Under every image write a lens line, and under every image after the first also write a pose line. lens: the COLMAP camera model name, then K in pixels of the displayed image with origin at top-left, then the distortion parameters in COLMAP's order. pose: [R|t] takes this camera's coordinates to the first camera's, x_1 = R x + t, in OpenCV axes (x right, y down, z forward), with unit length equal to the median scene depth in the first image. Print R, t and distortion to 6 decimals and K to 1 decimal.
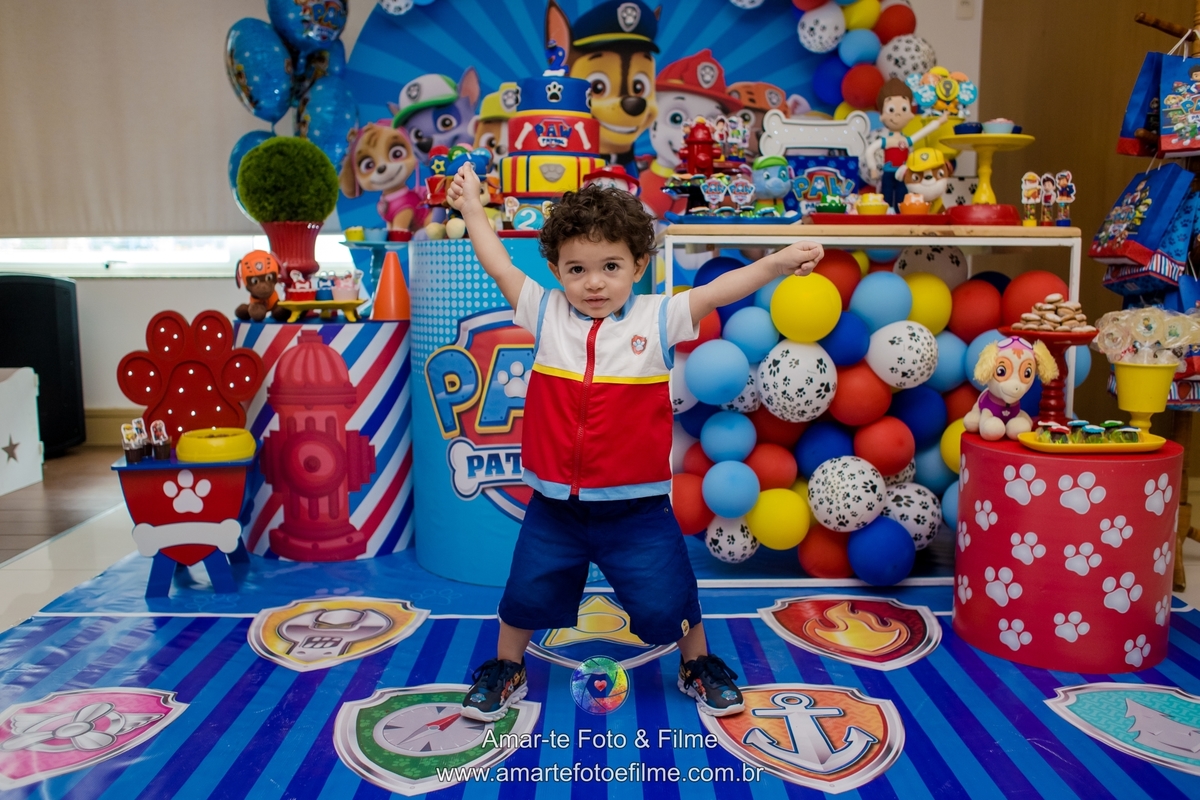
lens RADIAL K [[985.6, 0, 600.0], [0, 985.6, 400.0], [0, 0, 1]] dist [-0.105133, 0.126982]
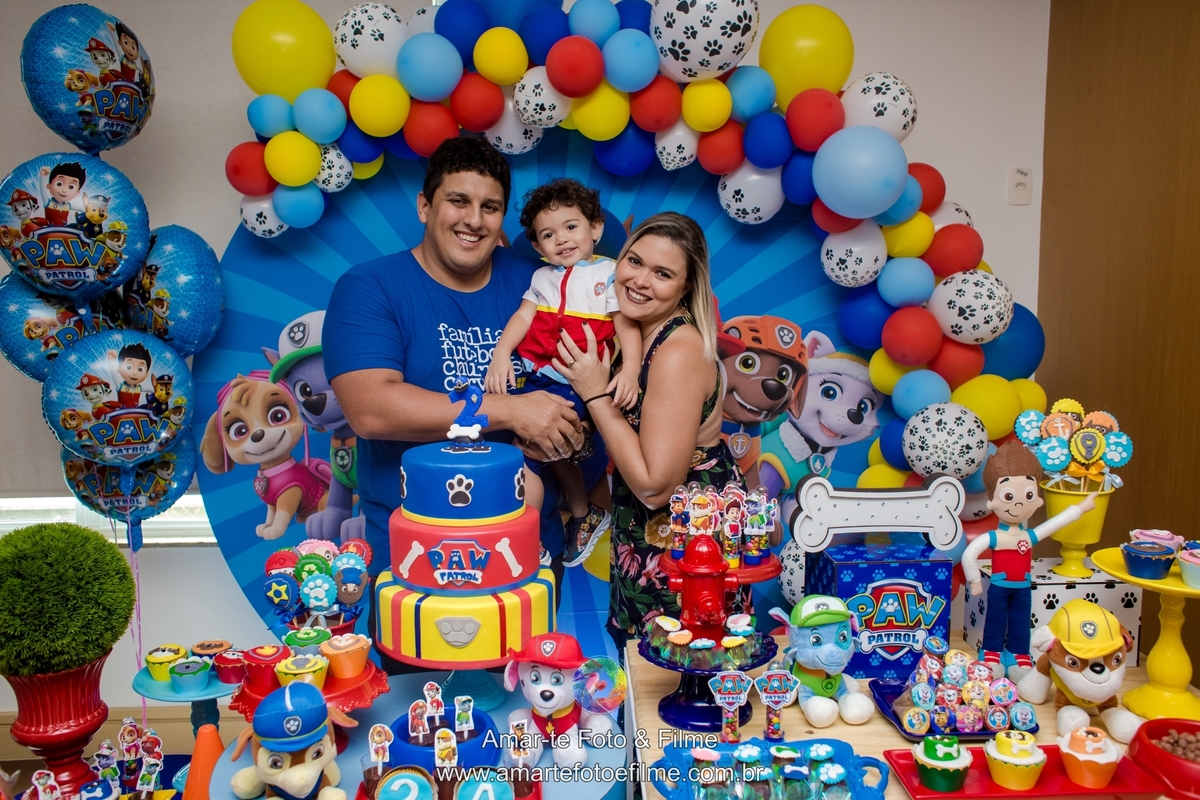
lens RADIAL K [[940.2, 0, 601.5], [0, 940.2, 404.2], [0, 0, 1]] dist [-0.104146, 0.130281]
pose [[0.999491, -0.013357, 0.028962, 0.023129], [0.013888, 0.999737, -0.018227, -0.343761], [-0.028711, 0.018620, 0.999414, 0.406790]]
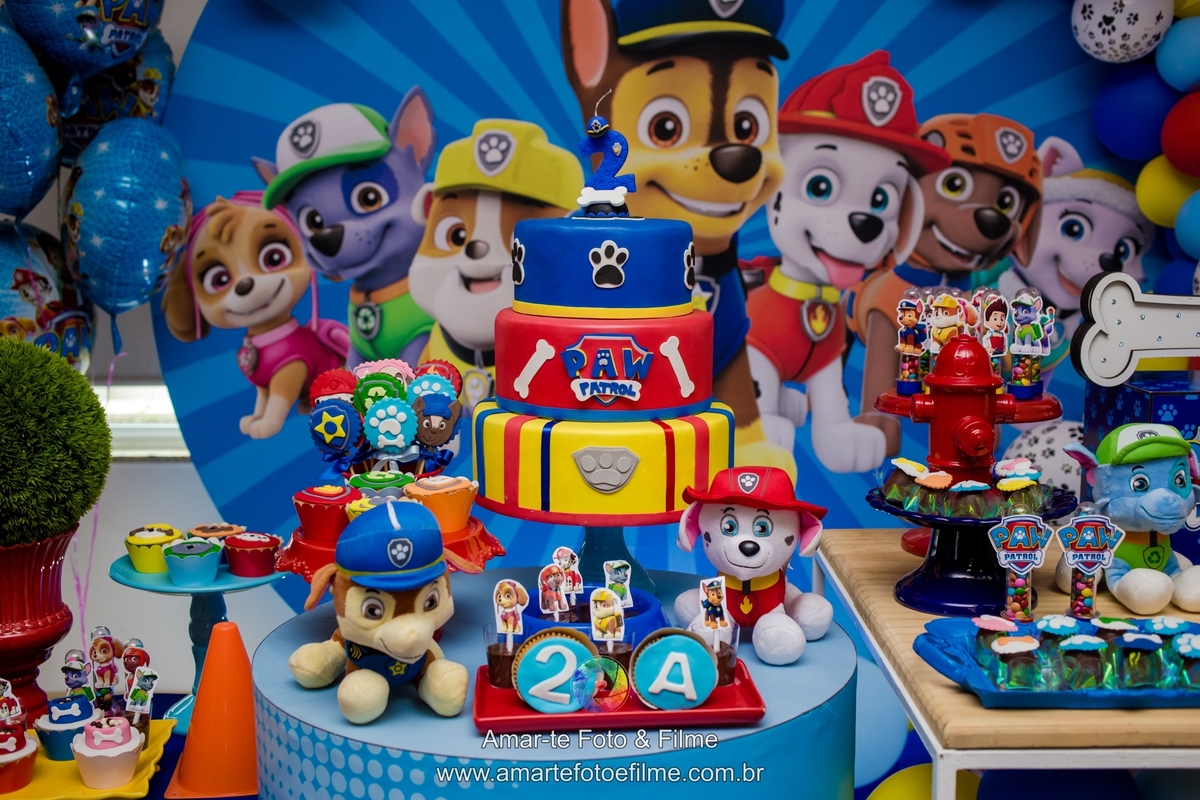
lens RADIAL K [[1329.4, 0, 600.0], [0, 1329.4, 400.0], [0, 0, 1]] dist [-0.070310, 0.122149]
pose [[0.999953, -0.006670, -0.007059, -0.045216], [0.006702, 0.999967, 0.004565, -0.251893], [0.007028, -0.004613, 0.999965, 0.429009]]
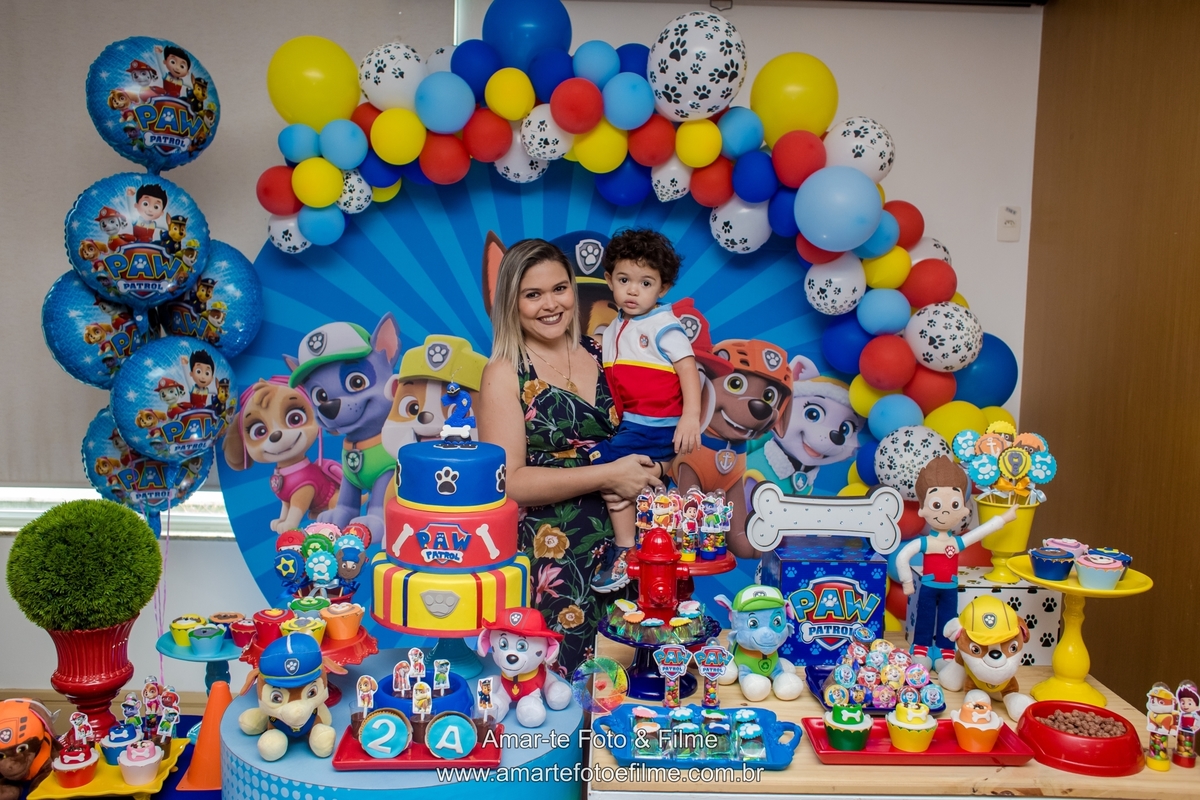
lens RADIAL K [[973.0, 0, 602.2], [0, 973.0, 404.3], [0, 0, 1]] dist [-0.104106, 0.129430]
pose [[0.999788, 0.020455, -0.002277, 0.060638], [-0.020536, 0.998799, -0.044494, -0.328682], [0.001364, 0.044531, 0.999007, 0.305021]]
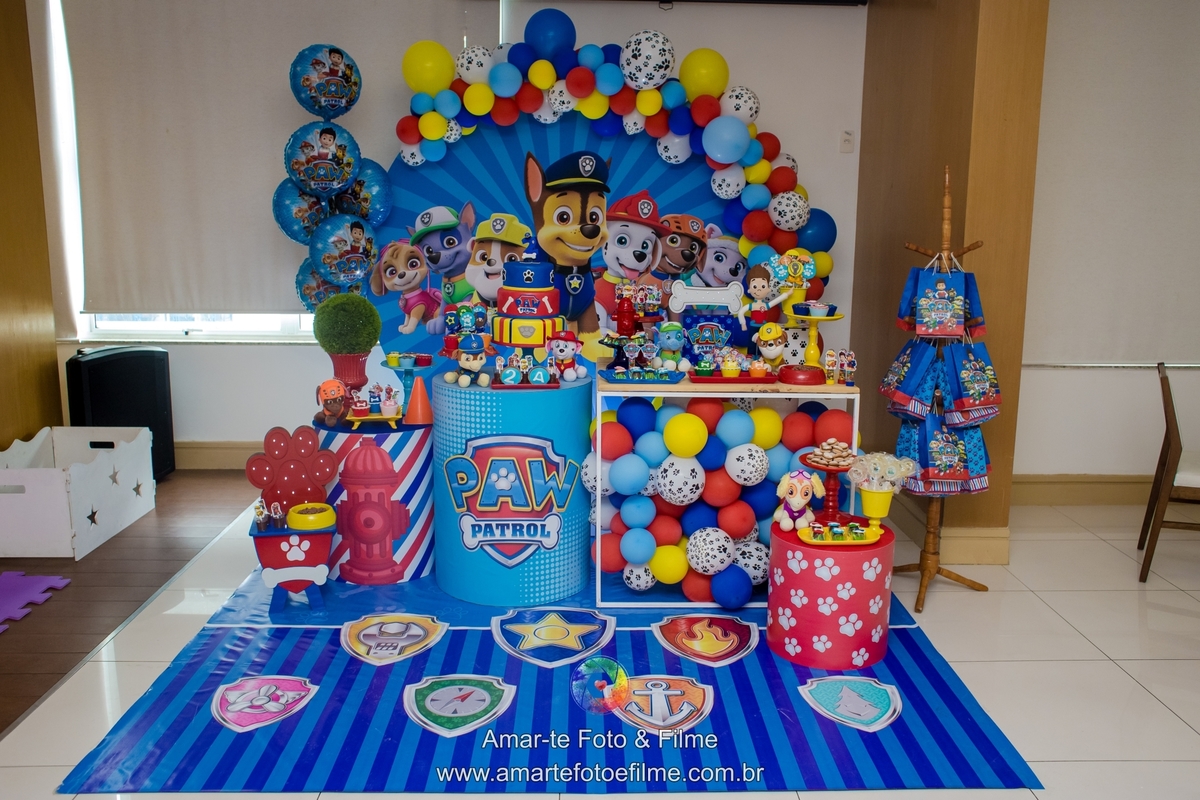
lens RADIAL K [[988.1, 0, 598.9], [0, 988.1, 380.6], [0, 0, 1]] dist [-0.102290, 0.137024]
pose [[0.999842, 0.008783, 0.015438, 0.037793], [-0.009390, 0.999167, 0.039718, -0.208669], [-0.015076, -0.039856, 0.999092, -0.502504]]
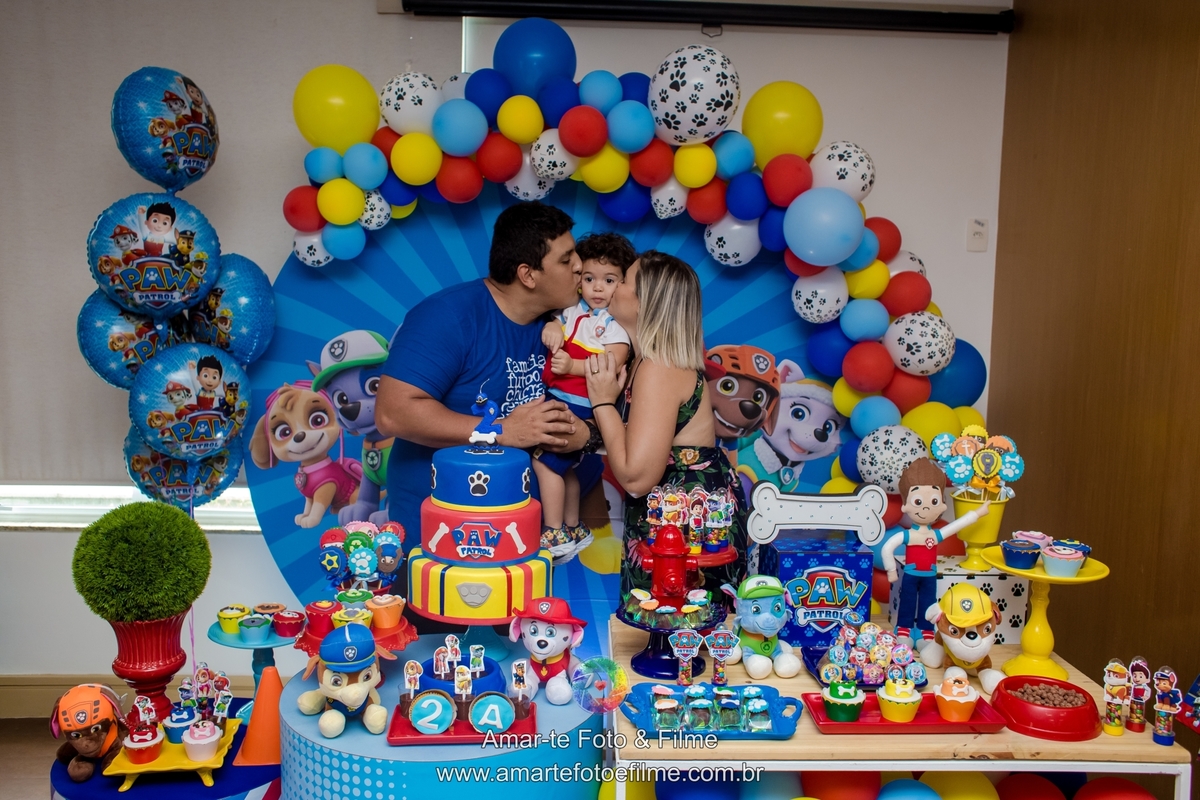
lens RADIAL K [[940.2, 0, 601.5], [0, 940.2, 404.2], [0, 0, 1]] dist [-0.104146, 0.130281]
pose [[0.999684, 0.015462, 0.019814, 0.031850], [-0.014819, 0.999372, -0.032194, -0.342148], [-0.020299, 0.031891, 0.999285, 0.258015]]
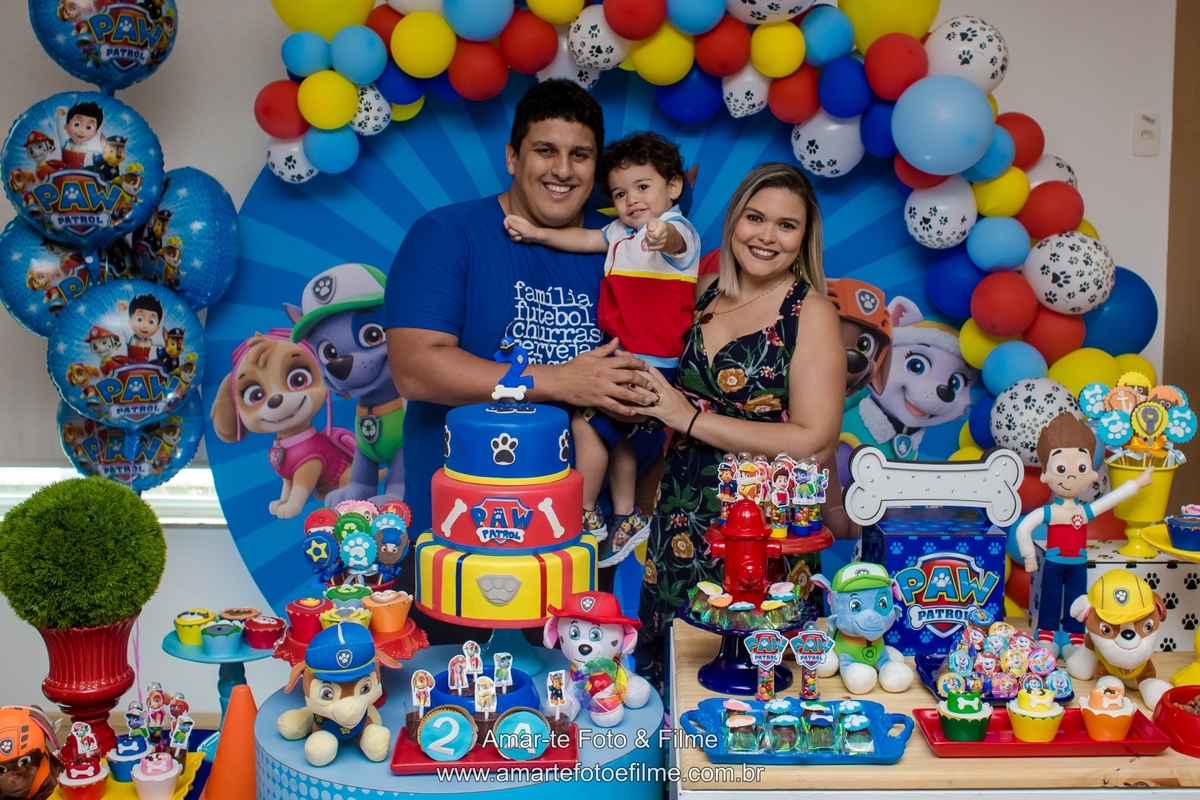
lens RADIAL K [[1249.6, 0, 655.3], [0, 1249.6, 336.9], [0, 0, 1]] dist [-0.101969, 0.124008]
pose [[0.999941, 0.007054, 0.008298, 0.038029], [-0.006559, 0.998284, -0.058188, -0.328154], [-0.008695, 0.058130, 0.998271, 0.218936]]
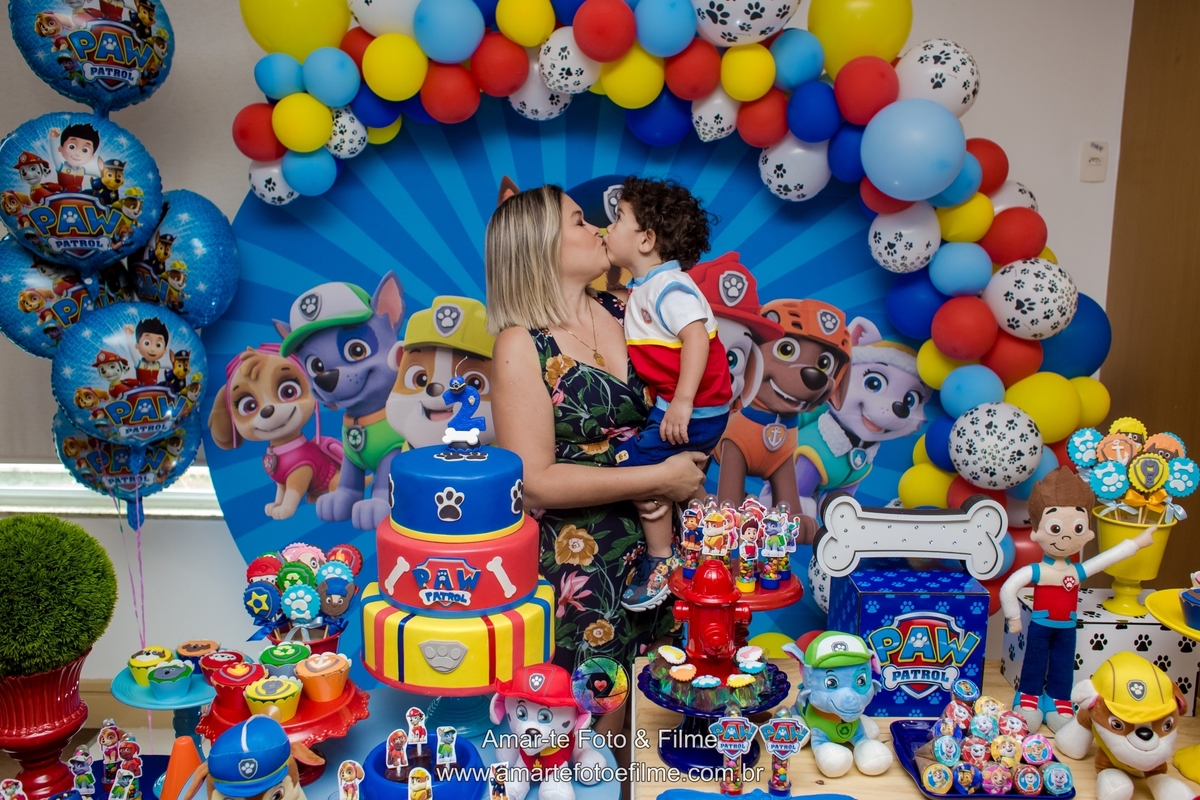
lens RADIAL K [[963.8, 0, 615.3], [0, 963.8, 394.3], [0, 0, 1]] dist [-0.104371, 0.127706]
pose [[0.999807, 0.015432, -0.012193, 0.050760], [-0.015179, 0.999674, 0.020530, -0.376176], [0.012505, -0.020341, 0.999715, 0.443071]]
